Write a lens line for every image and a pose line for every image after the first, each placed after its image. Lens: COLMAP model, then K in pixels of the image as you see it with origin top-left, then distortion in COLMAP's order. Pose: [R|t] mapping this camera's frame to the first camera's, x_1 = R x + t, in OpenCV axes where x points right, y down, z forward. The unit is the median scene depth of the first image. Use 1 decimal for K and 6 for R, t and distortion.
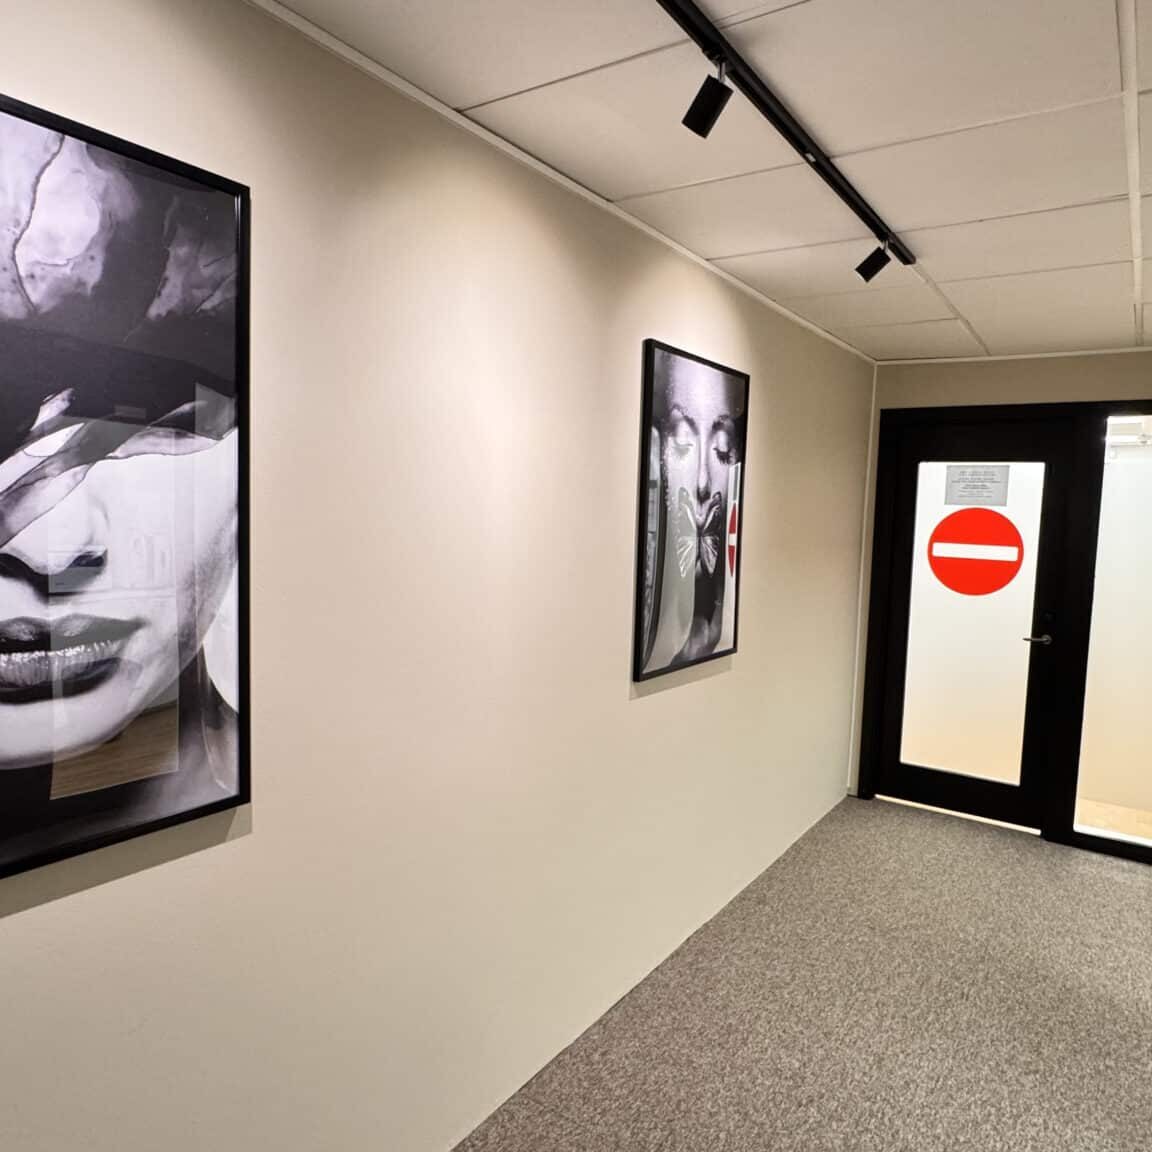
lens RADIAL K [[847.8, 0, 576.0], [0, 847.8, 576.0], [0, 0, 1]] dist [-0.002907, -0.001491]
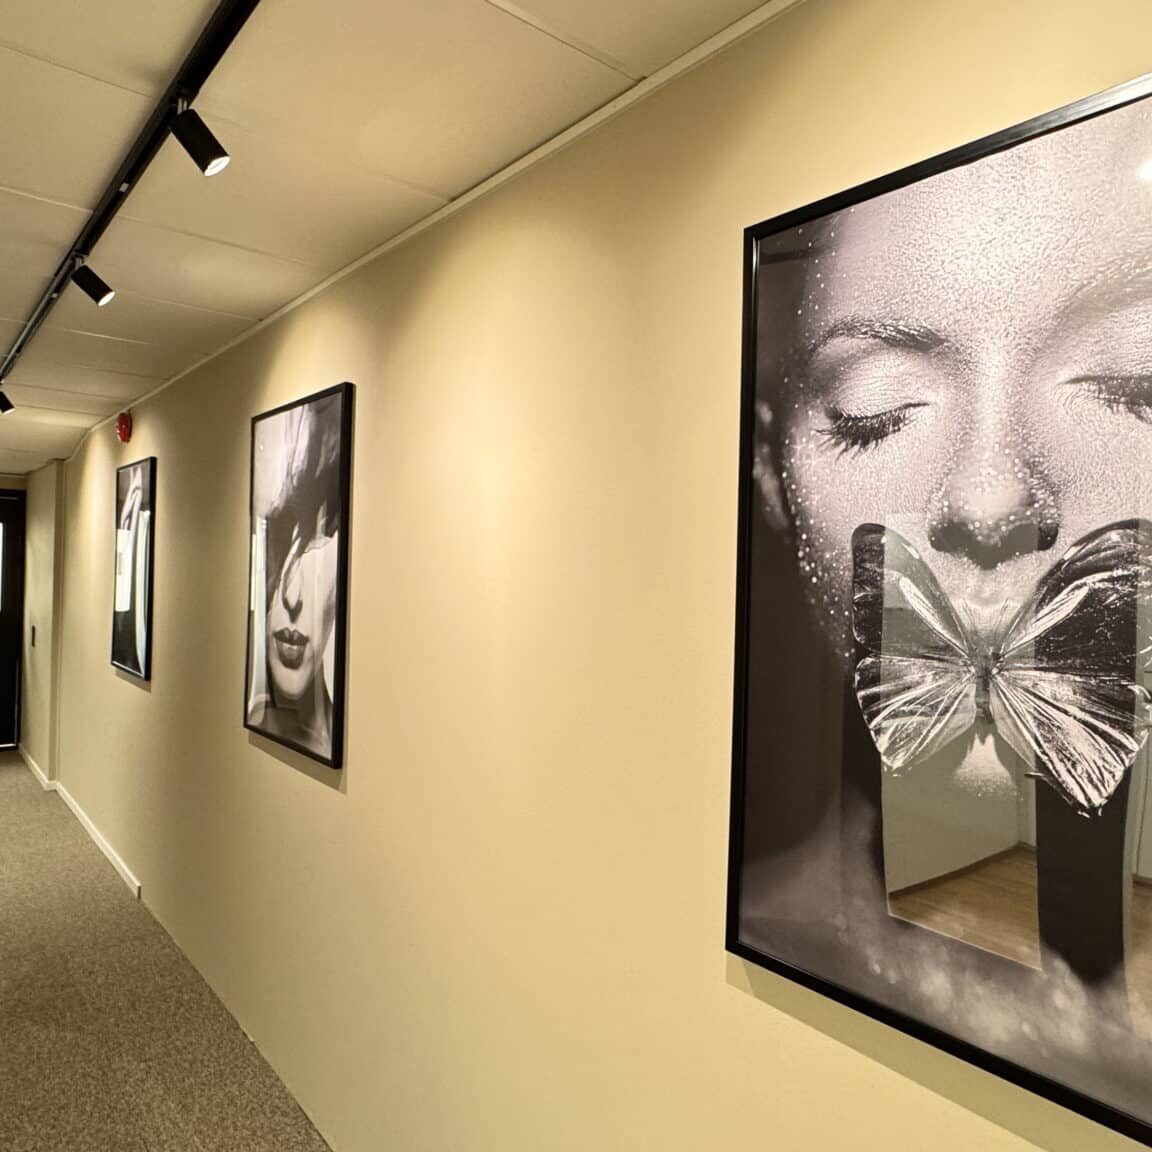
lens RADIAL K [[847.8, 0, 576.0], [0, 847.8, 576.0], [0, 0, 1]] dist [-0.002907, -0.001491]
pose [[-0.287313, -0.043010, -0.956871, 0.545286], [-0.115120, 0.993300, -0.010081, -0.064681], [0.950893, 0.107259, -0.290340, 1.023498]]
